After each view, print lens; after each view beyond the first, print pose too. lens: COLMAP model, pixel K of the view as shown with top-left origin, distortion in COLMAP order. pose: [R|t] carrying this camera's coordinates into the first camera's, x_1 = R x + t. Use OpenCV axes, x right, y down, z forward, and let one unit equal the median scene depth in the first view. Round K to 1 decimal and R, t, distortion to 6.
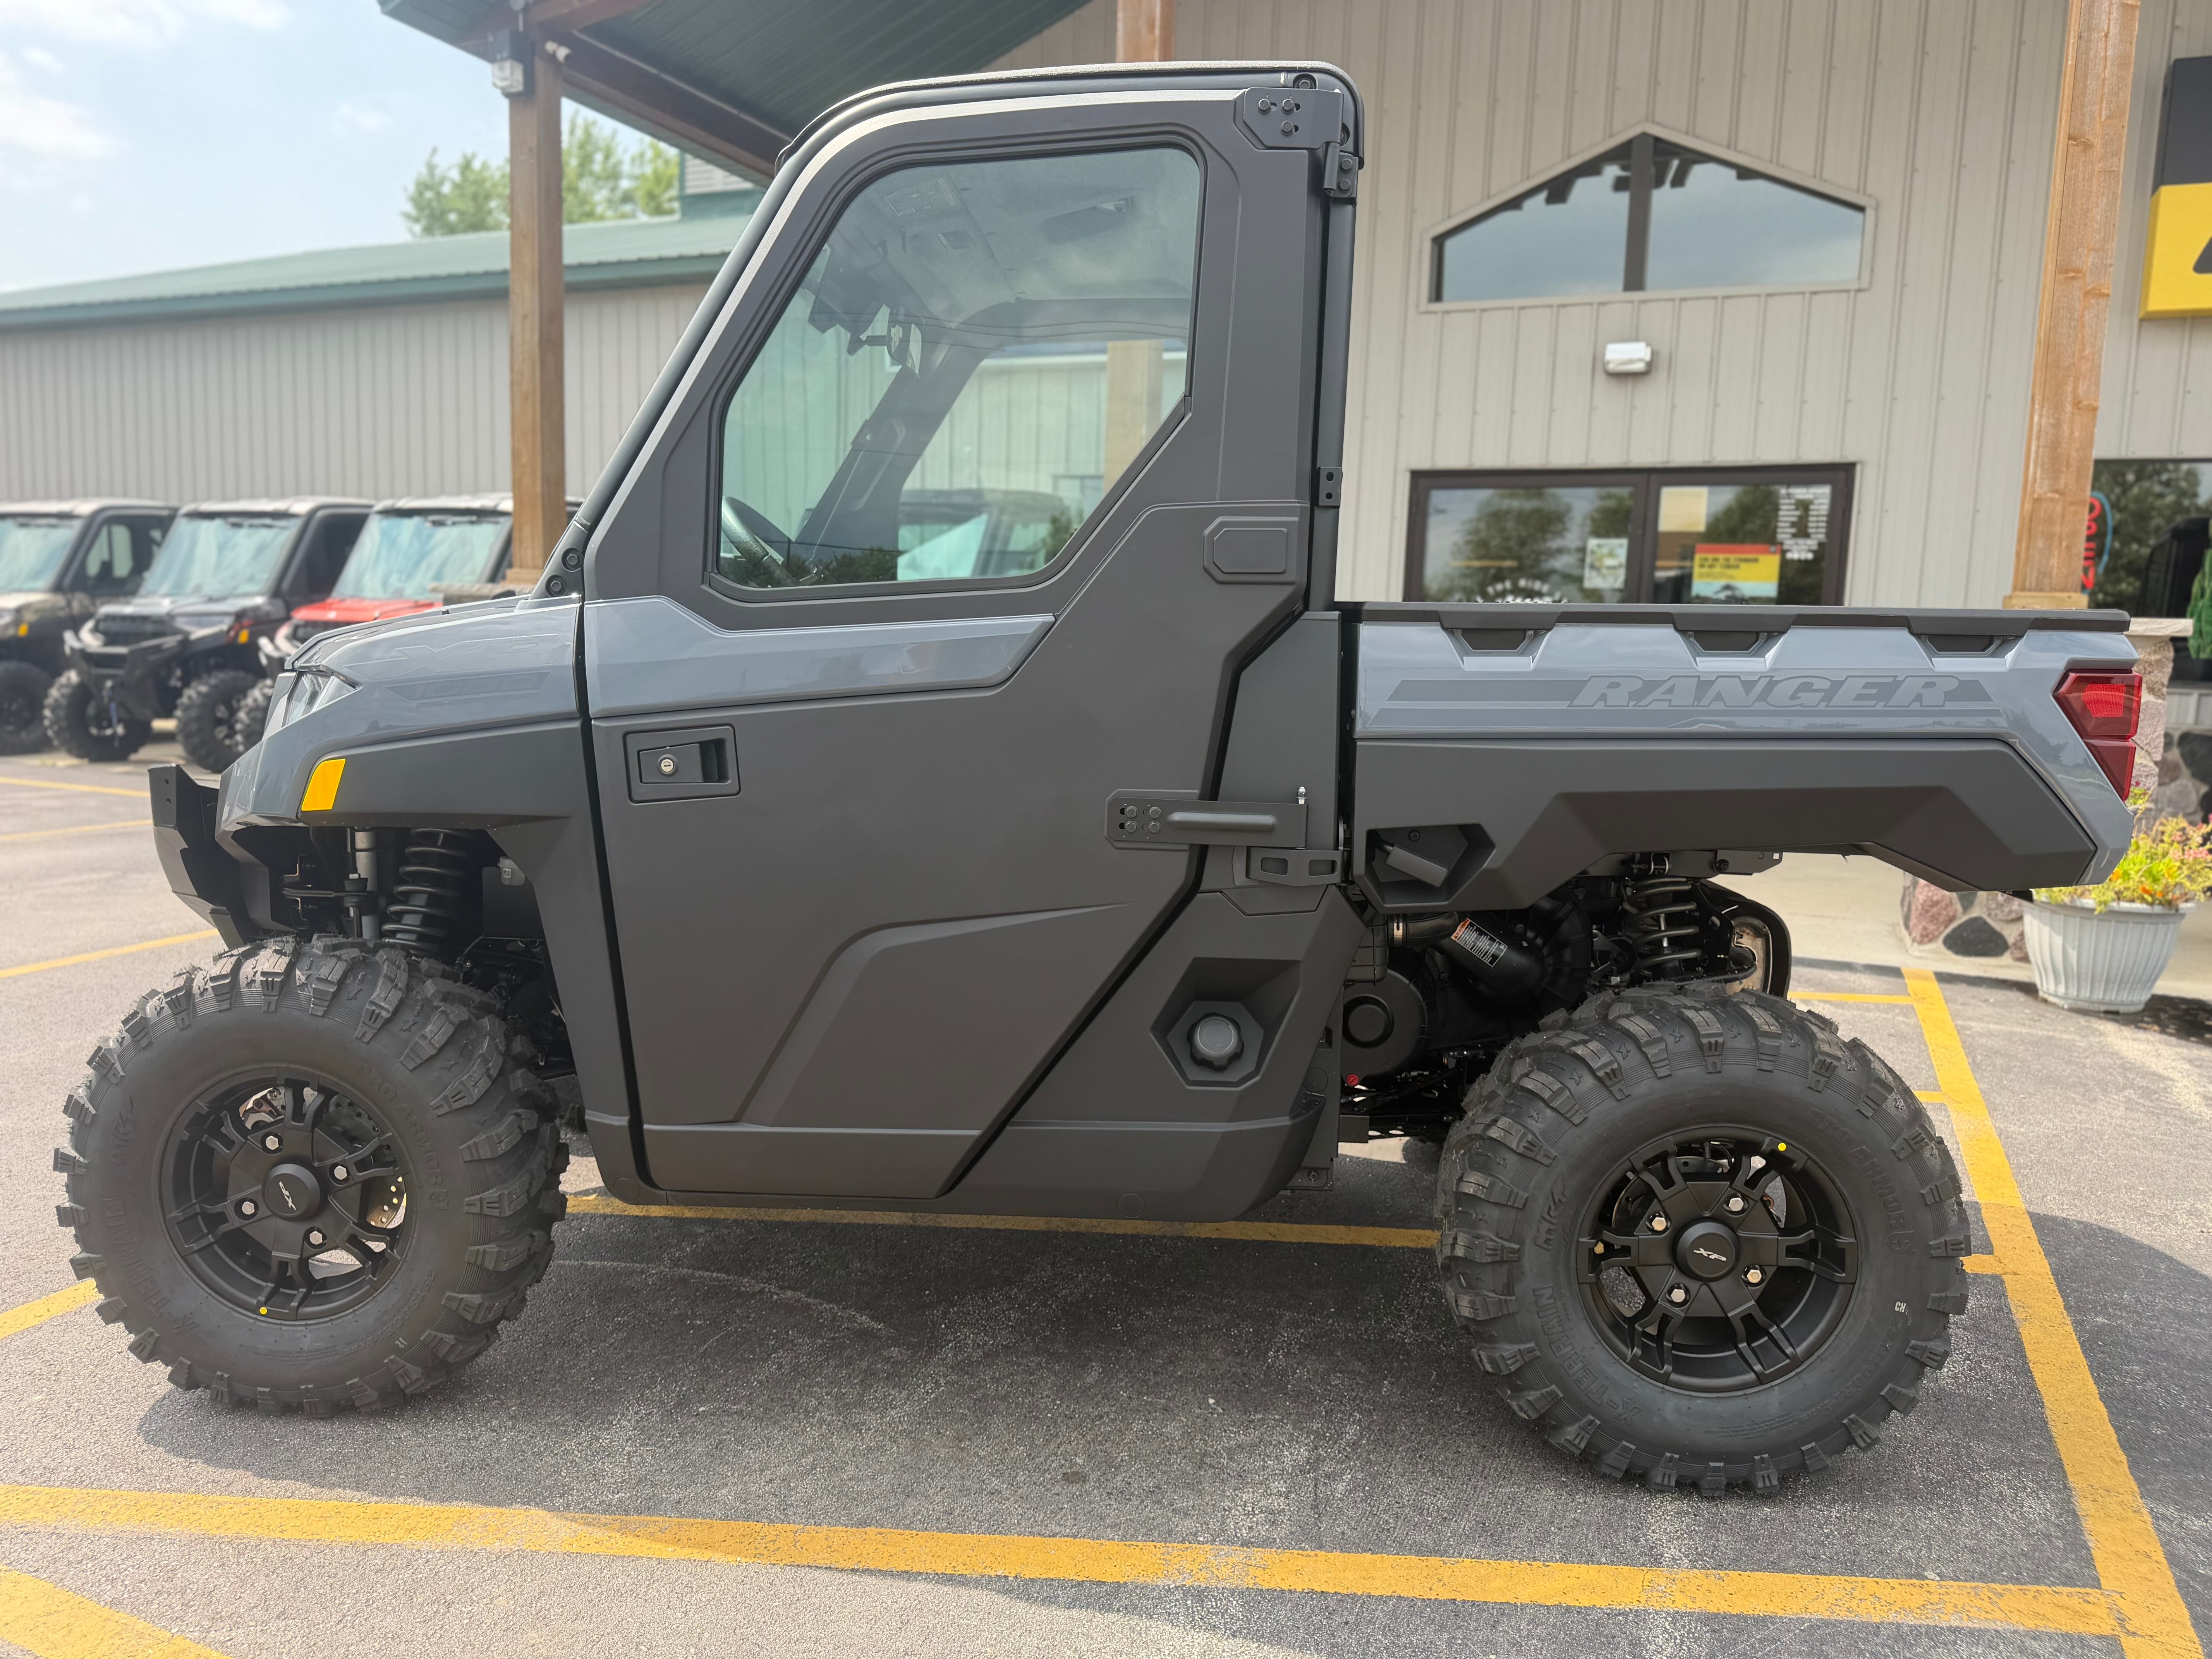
lens RADIAL K [[1540.0, 0, 1106.0], [0, 1540.0, 829.5], [0, 0, 1]] dist [0.002561, -0.005429]
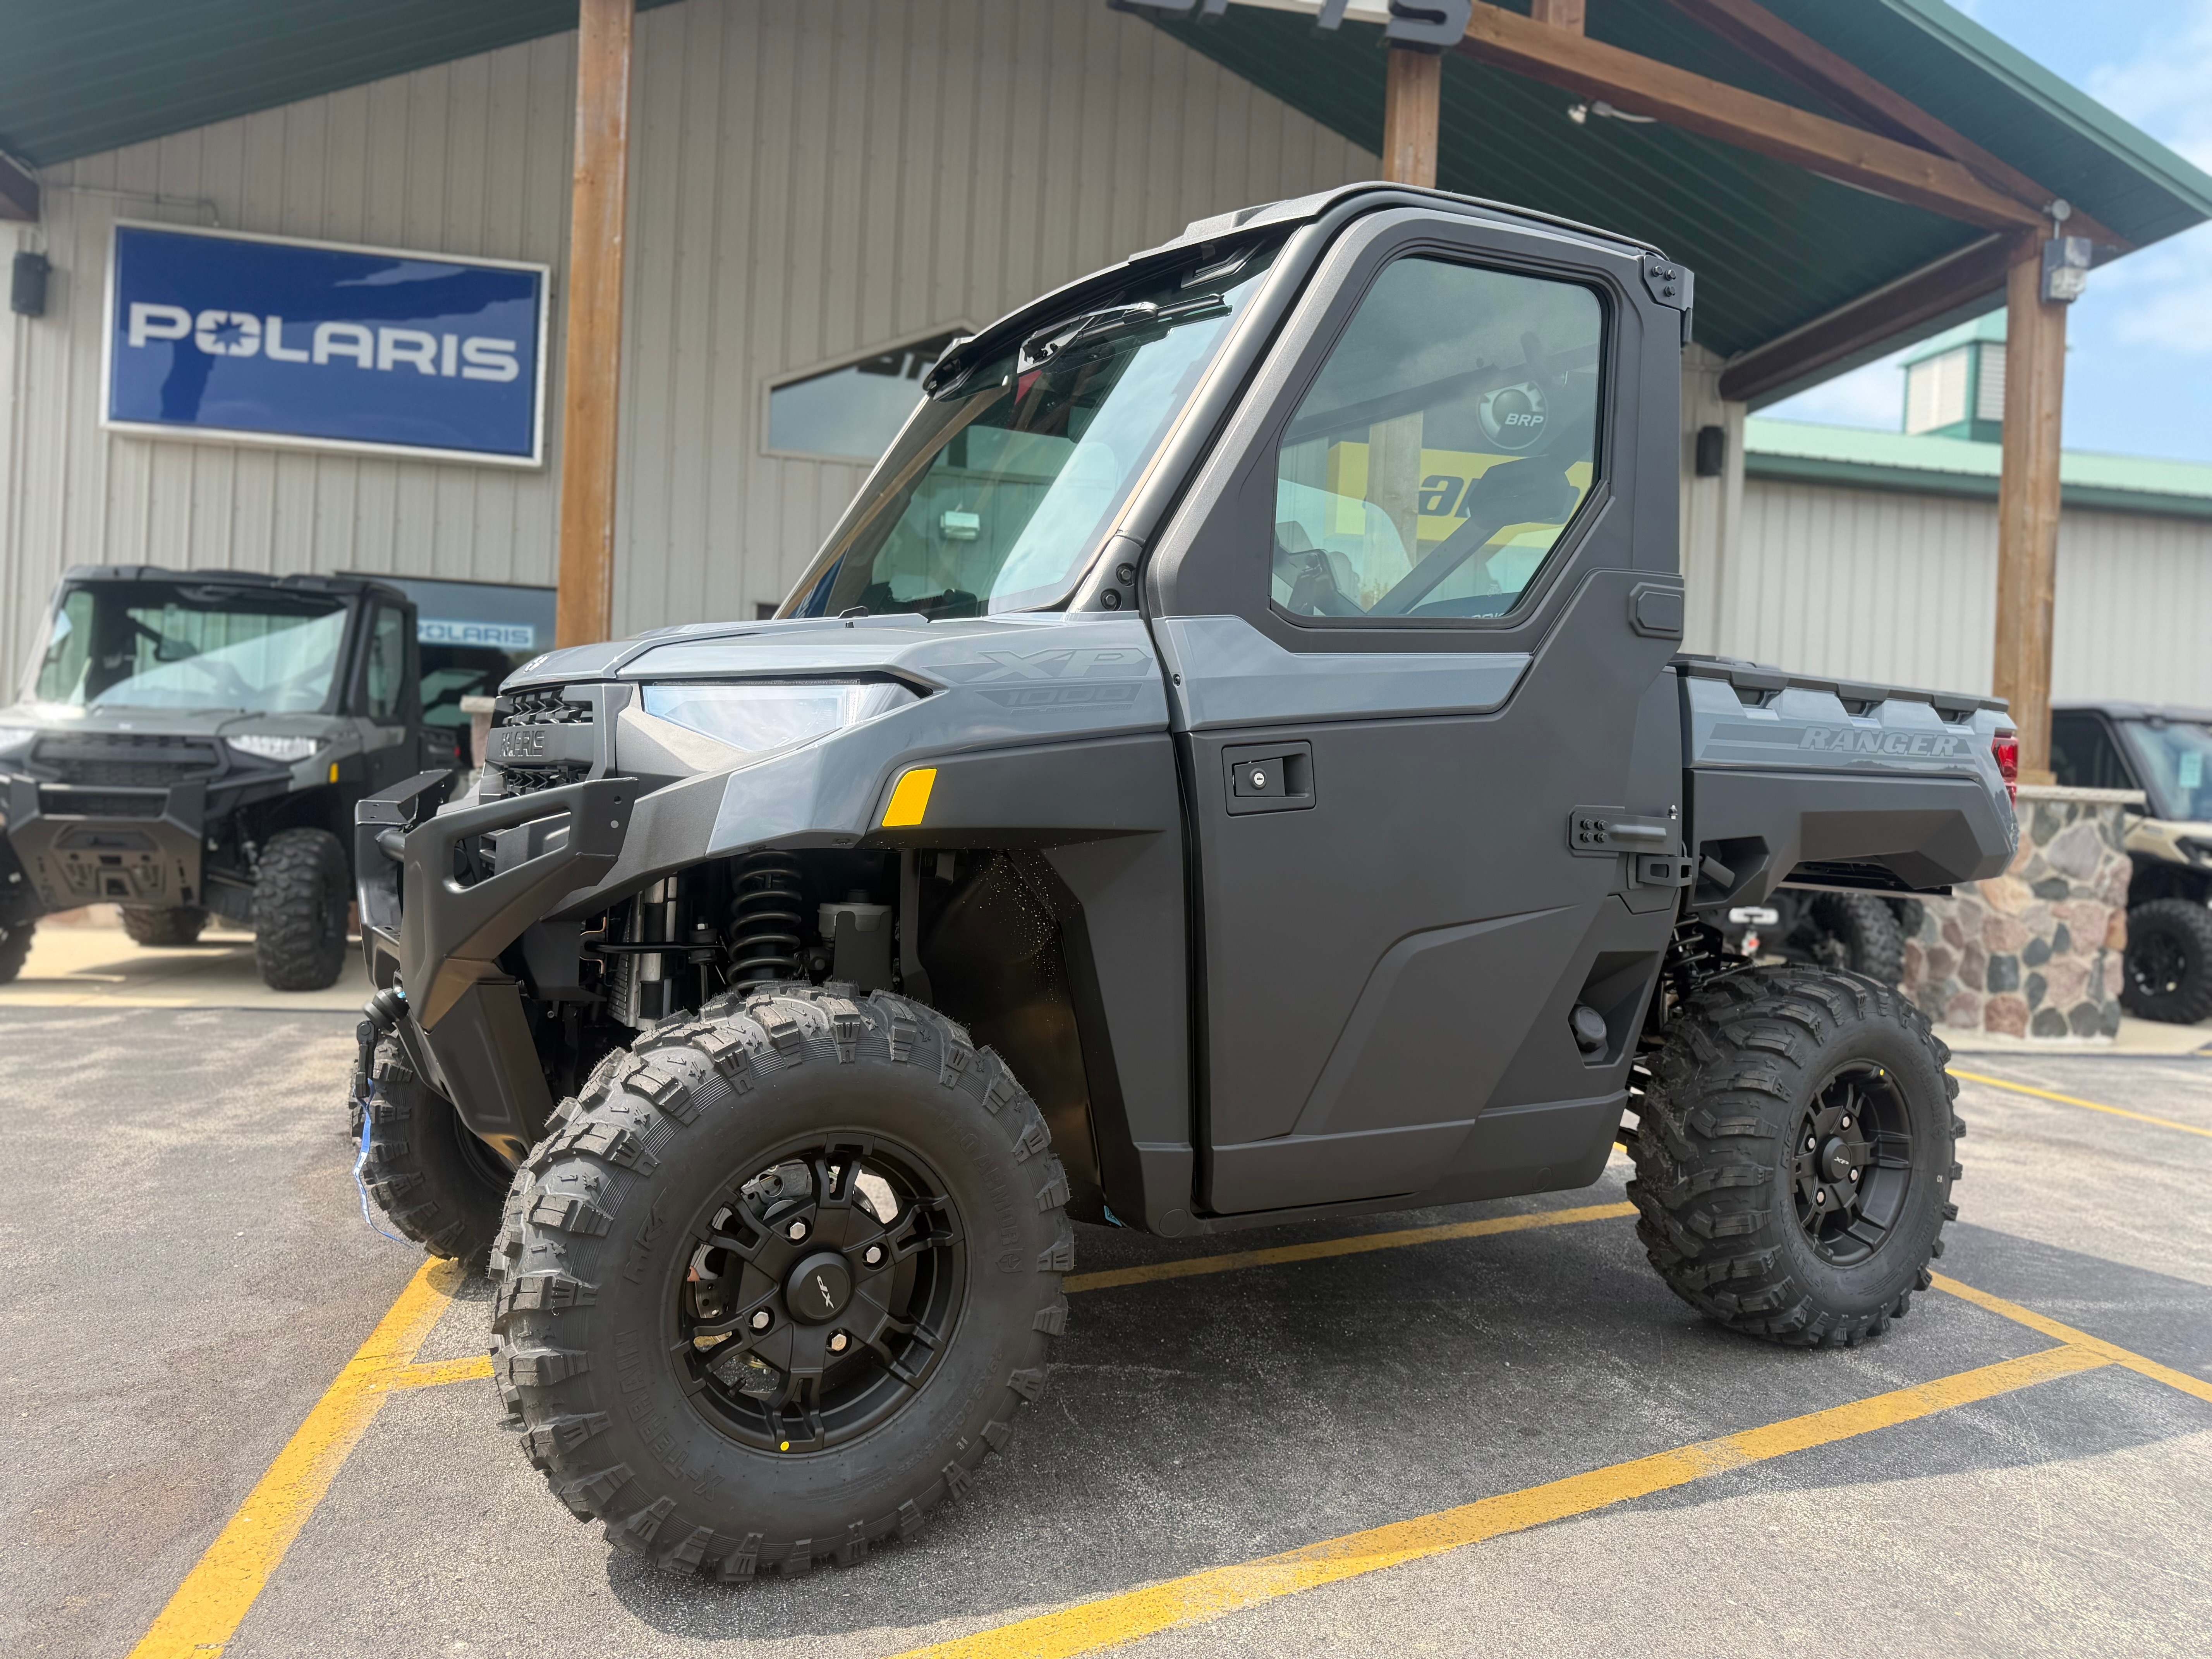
lens RADIAL K [[1531.9, 0, 1106.6], [0, 1531.9, 844.5], [0, 0, 1]] dist [0.003088, -0.004087]
pose [[0.837148, -0.003657, 0.546964, -0.873371], [0.052361, 0.995921, -0.073482, 0.065417], [-0.544464, 0.090155, 0.833925, 0.207706]]
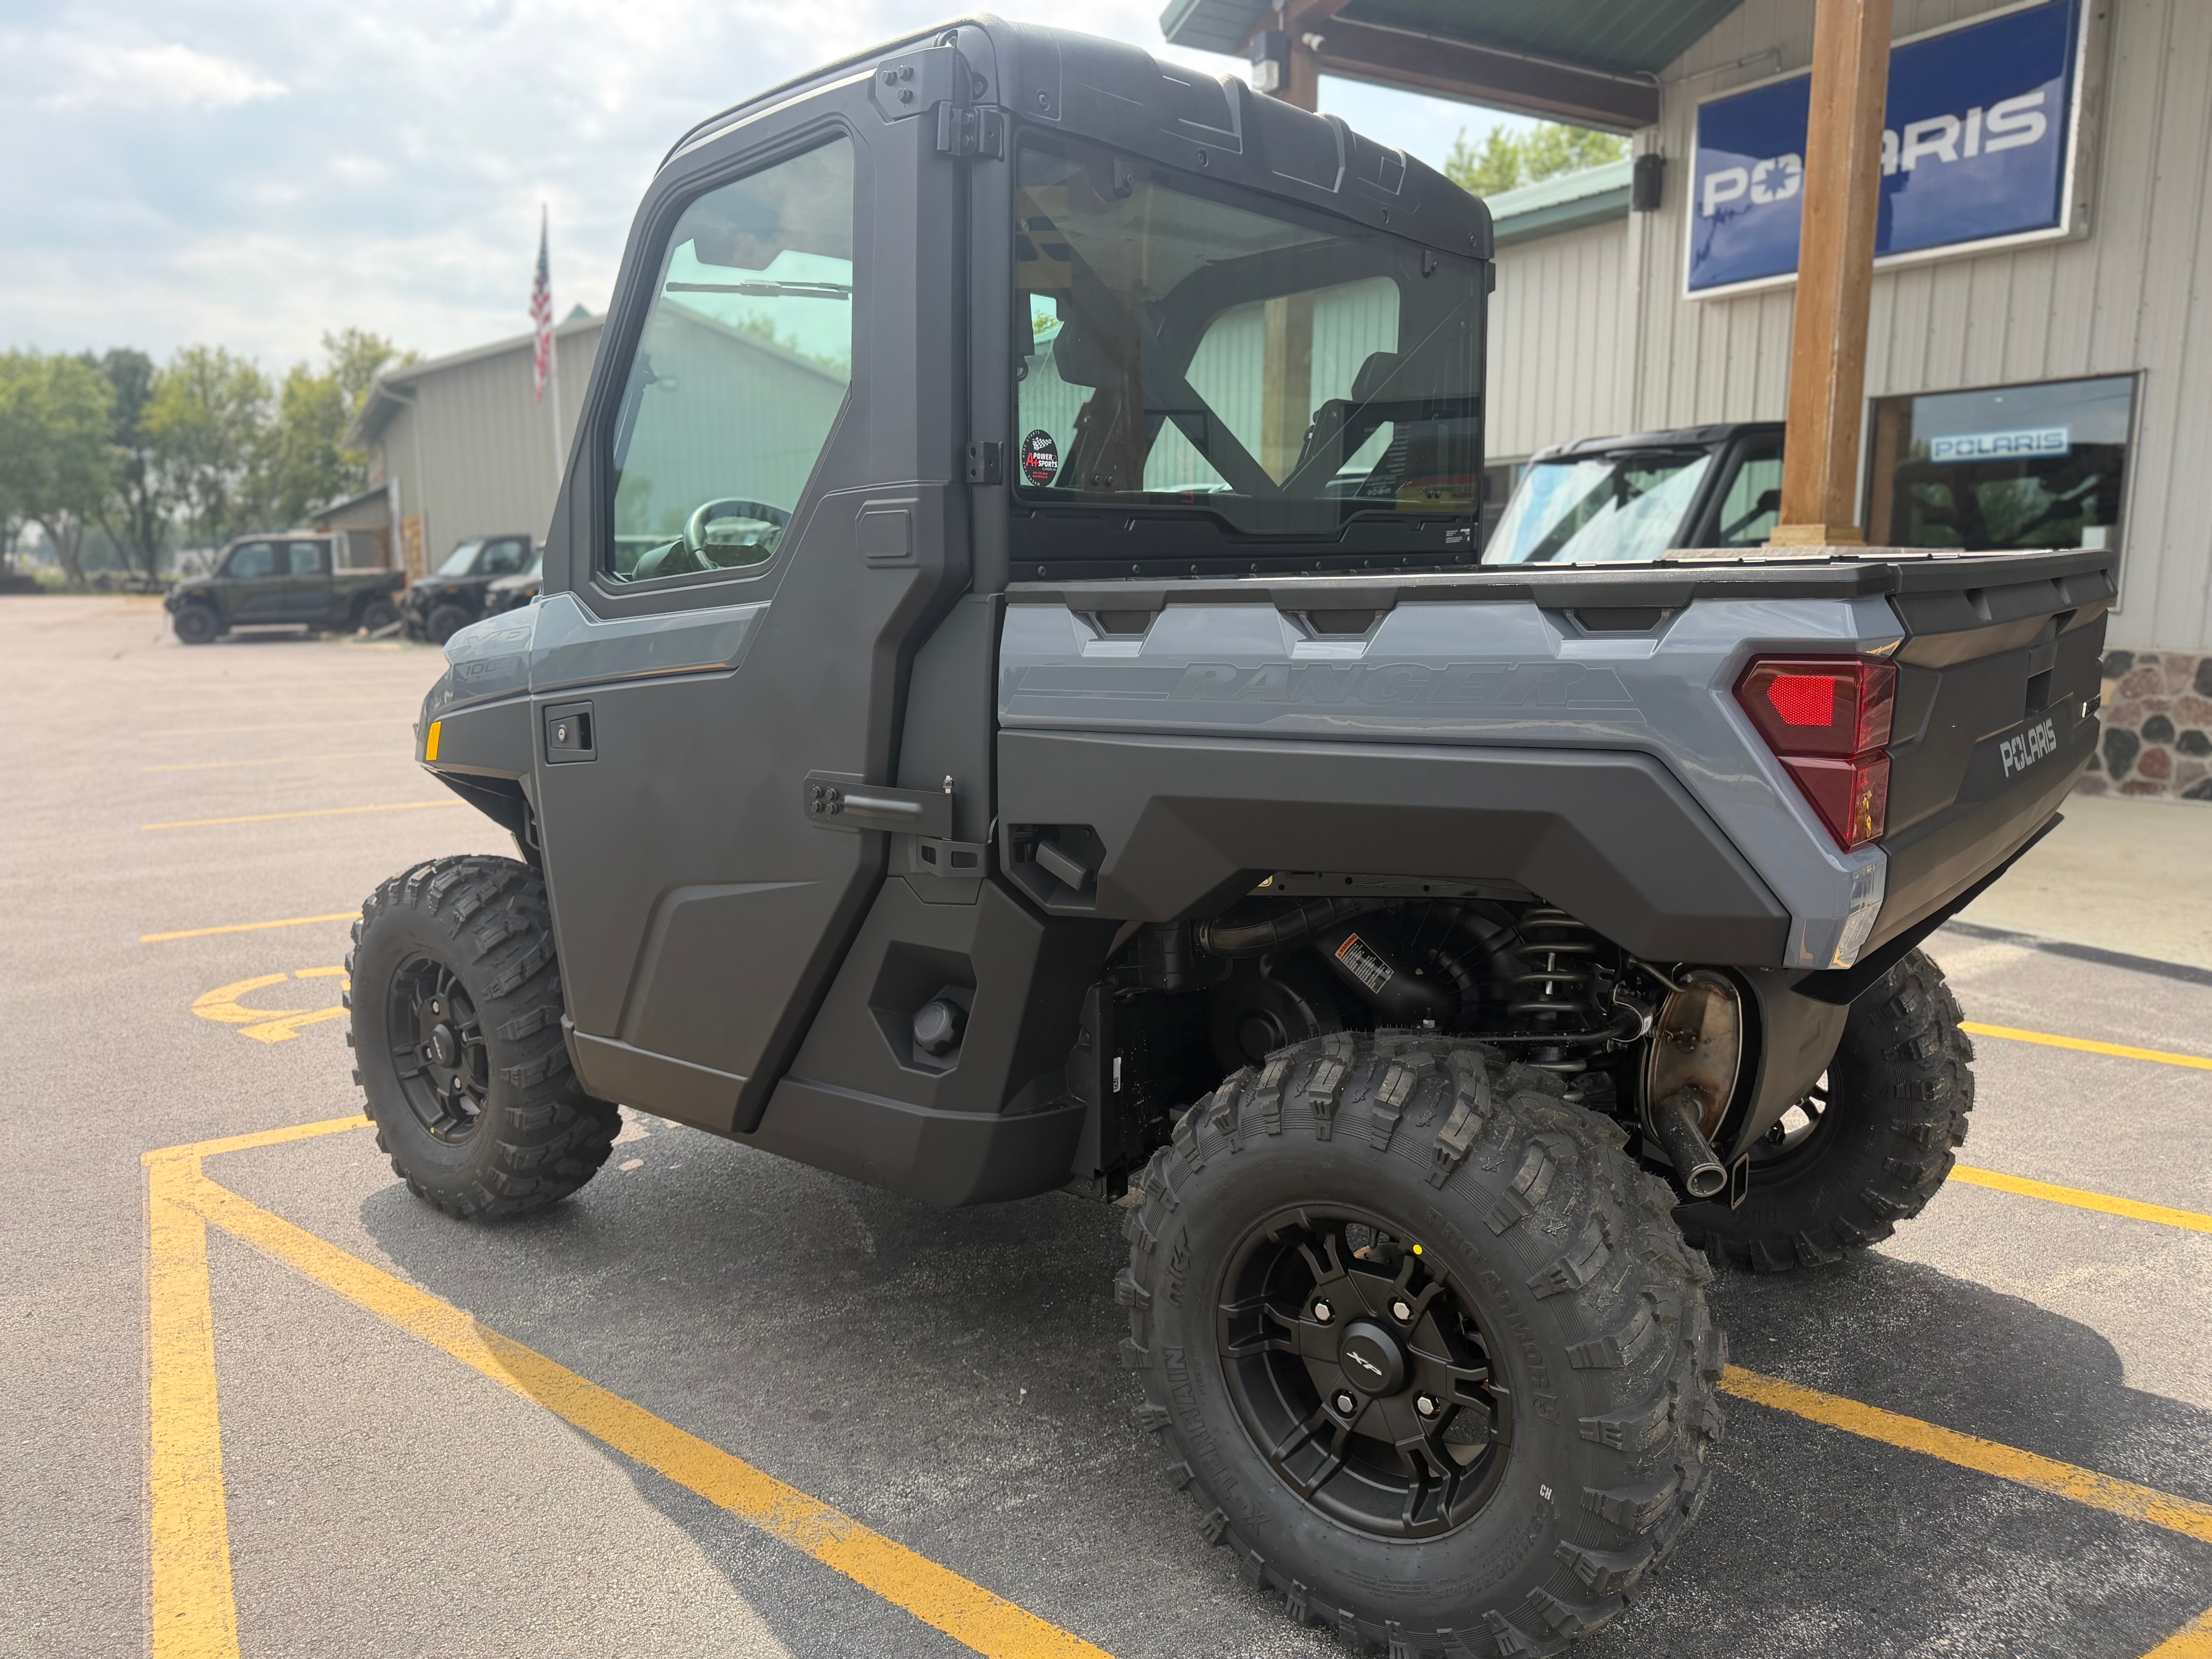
lens RADIAL K [[1549.7, 0, 1139.5], [0, 1549.7, 833.5], [0, 0, 1]] dist [0.014259, -0.002682]
pose [[0.818982, 0.064817, -0.570147, 0.743057], [-0.048267, 0.997860, 0.044109, -0.037988], [0.571786, -0.008605, 0.820358, 0.248379]]
